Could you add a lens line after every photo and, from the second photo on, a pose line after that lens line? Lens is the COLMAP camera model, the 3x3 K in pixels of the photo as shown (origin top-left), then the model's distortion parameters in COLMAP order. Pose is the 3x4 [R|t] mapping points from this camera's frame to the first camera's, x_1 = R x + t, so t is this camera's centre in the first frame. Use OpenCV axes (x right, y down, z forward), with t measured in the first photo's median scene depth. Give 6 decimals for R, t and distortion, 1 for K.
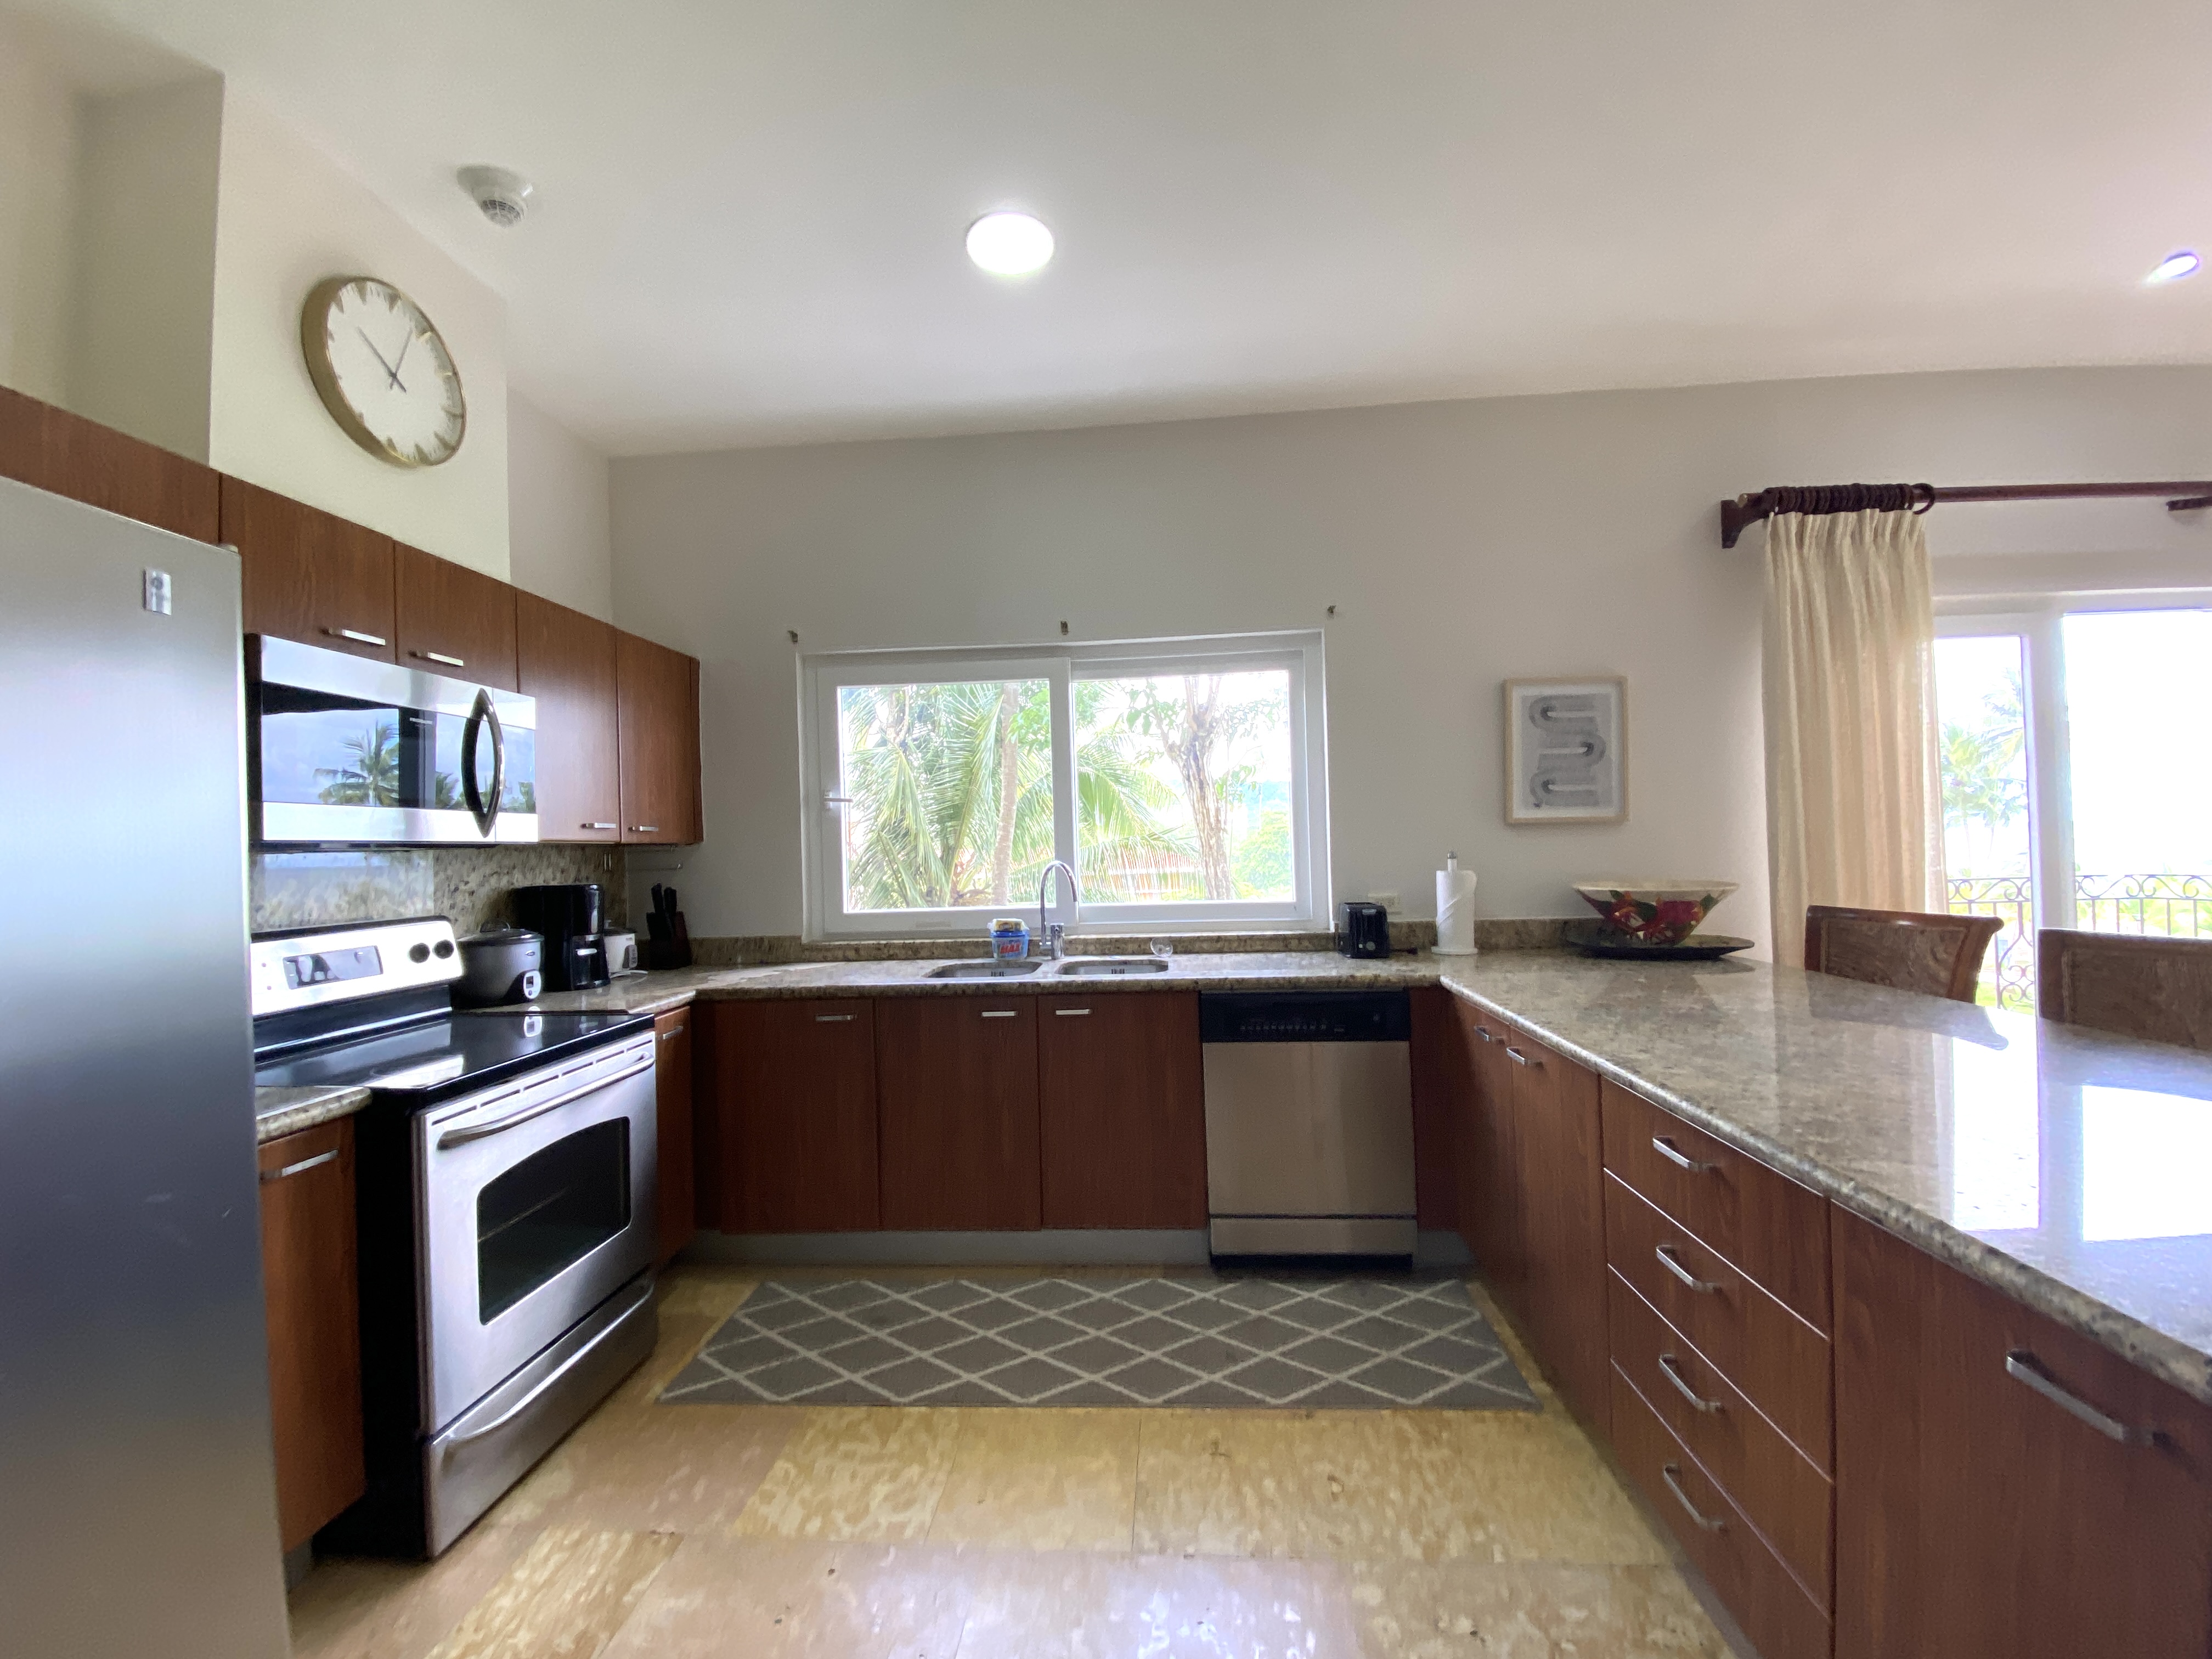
lens RADIAL K [[880.3, 0, 1131.8], [0, 880.3, 836.4], [0, 0, 1]] dist [0.019096, -0.022706]
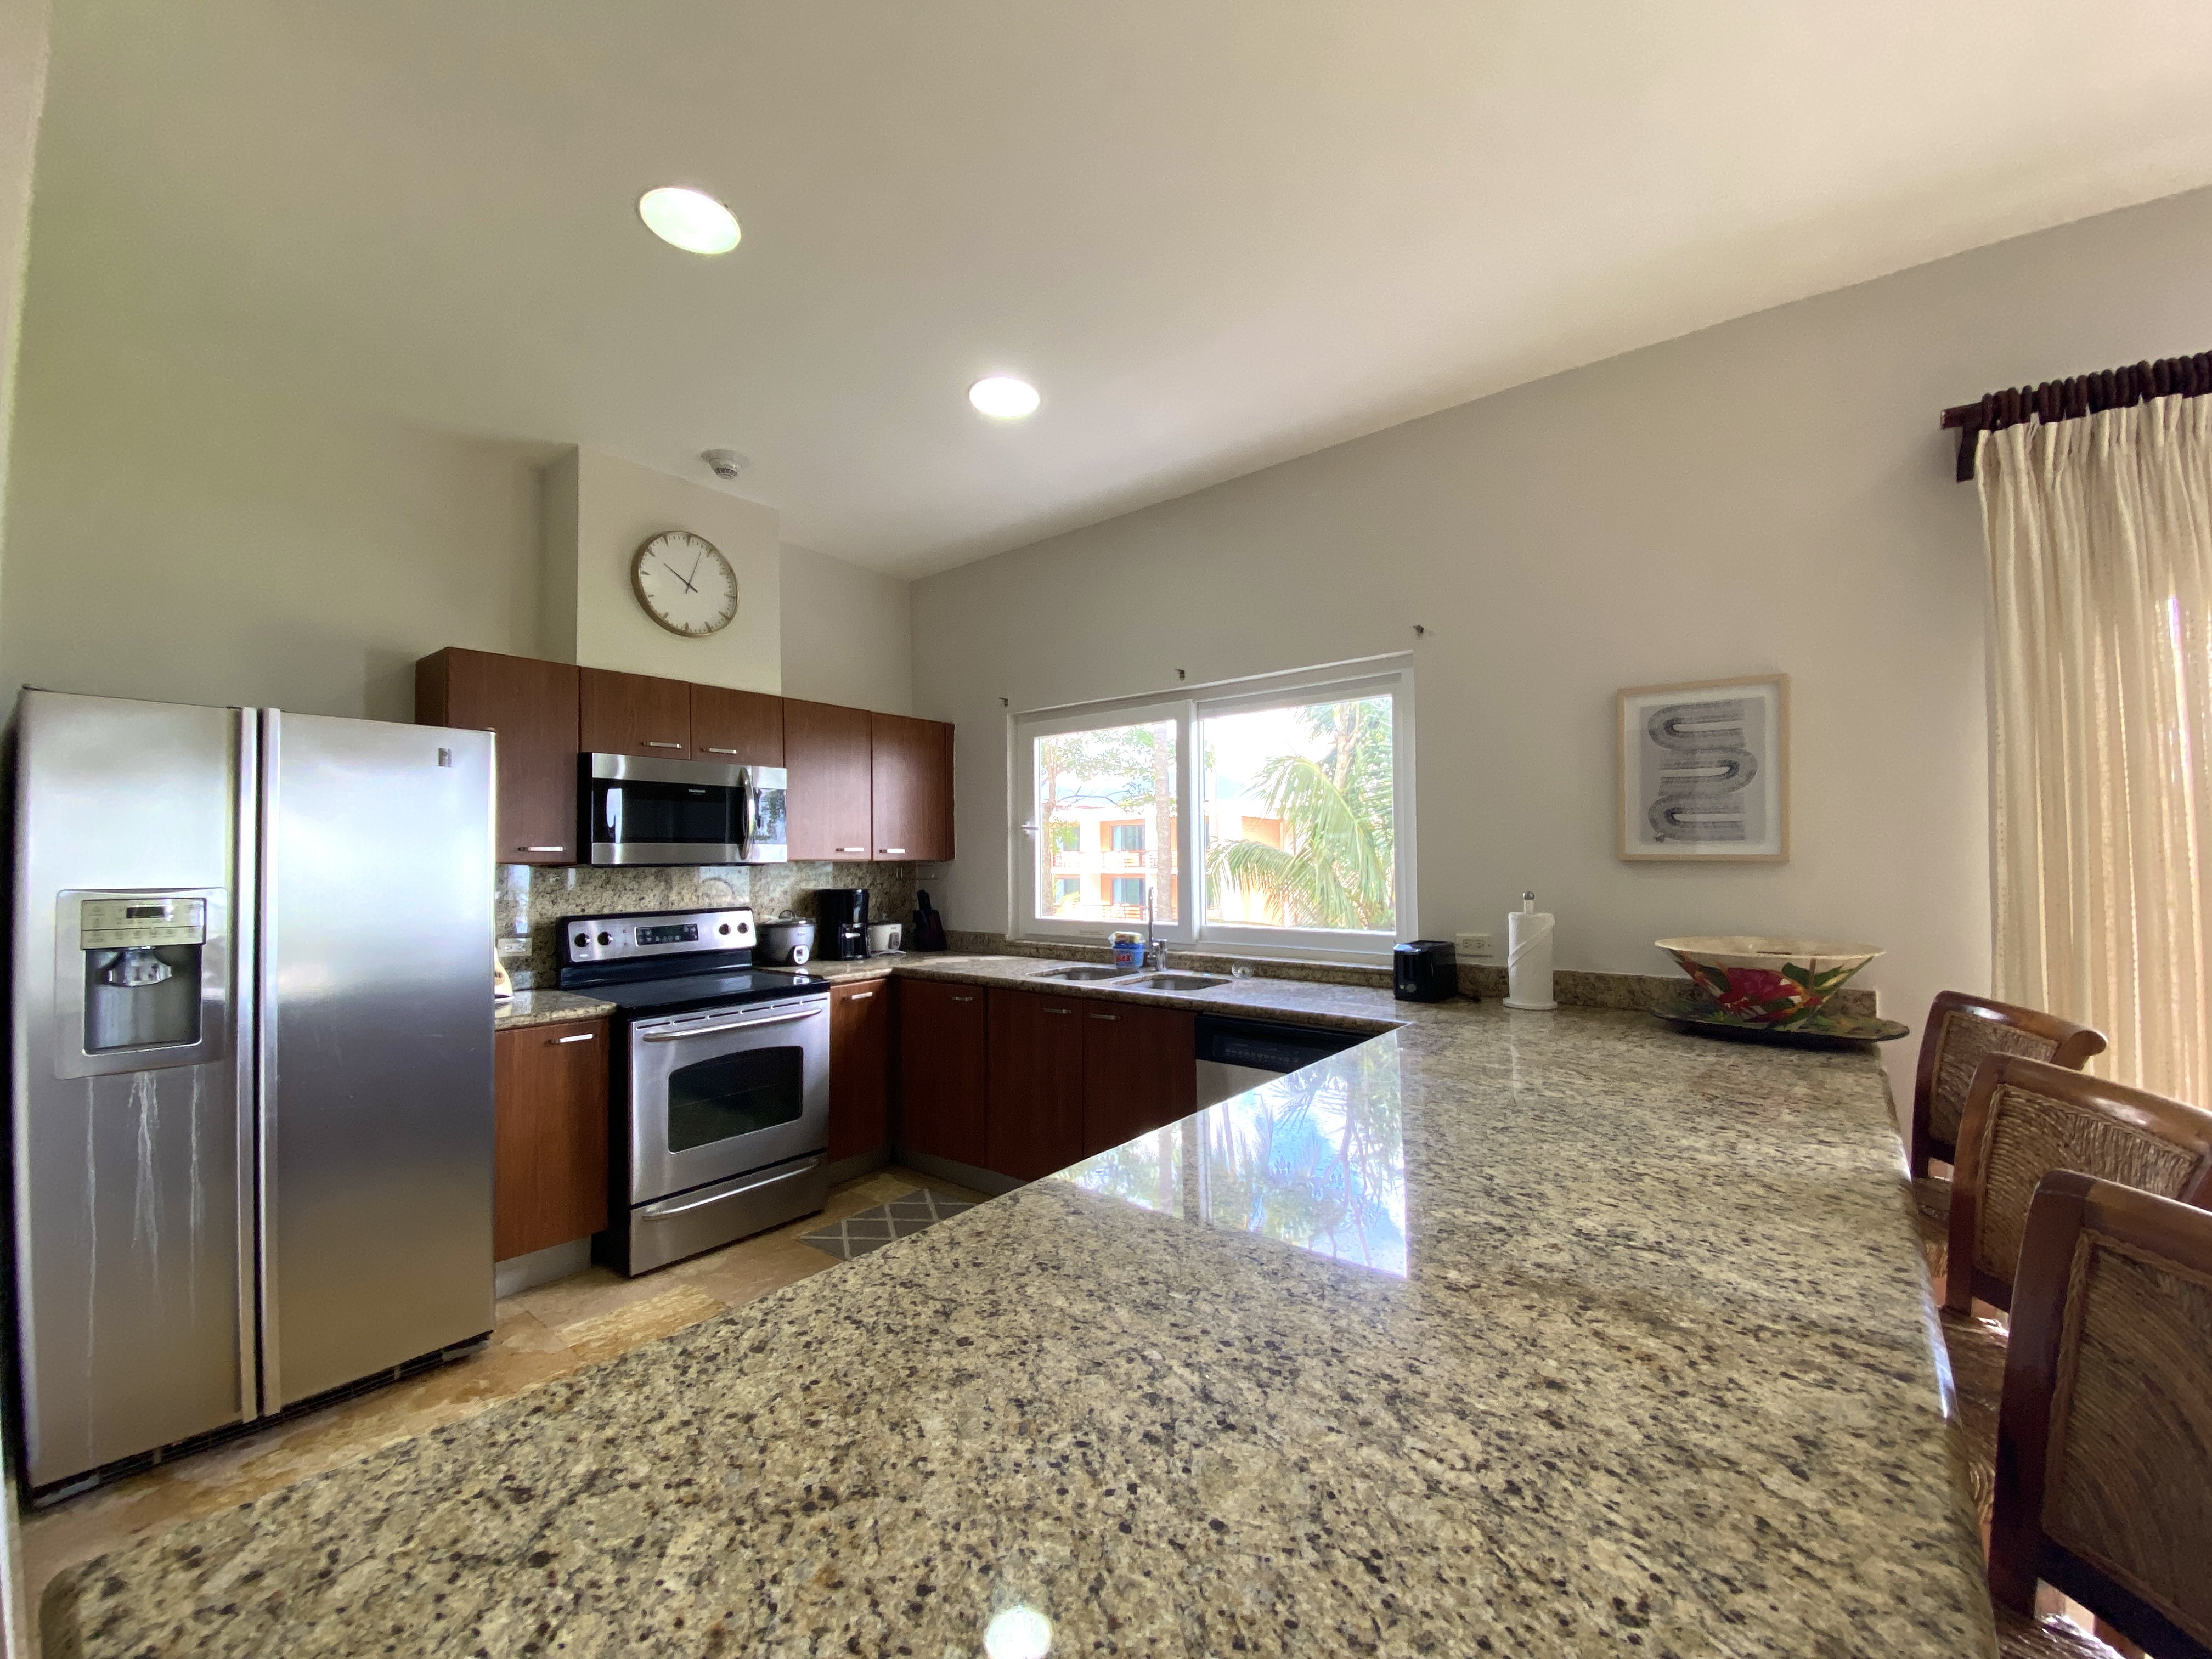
lens RADIAL K [[880.3, 0, 1131.8], [0, 880.3, 836.4], [0, 0, 1]] dist [0.019096, -0.022706]
pose [[0.831437, 0.008676, -0.555551, 0.523922], [-0.009126, 0.999956, 0.001960, -0.036036], [0.555544, 0.003440, 0.831480, 0.043787]]
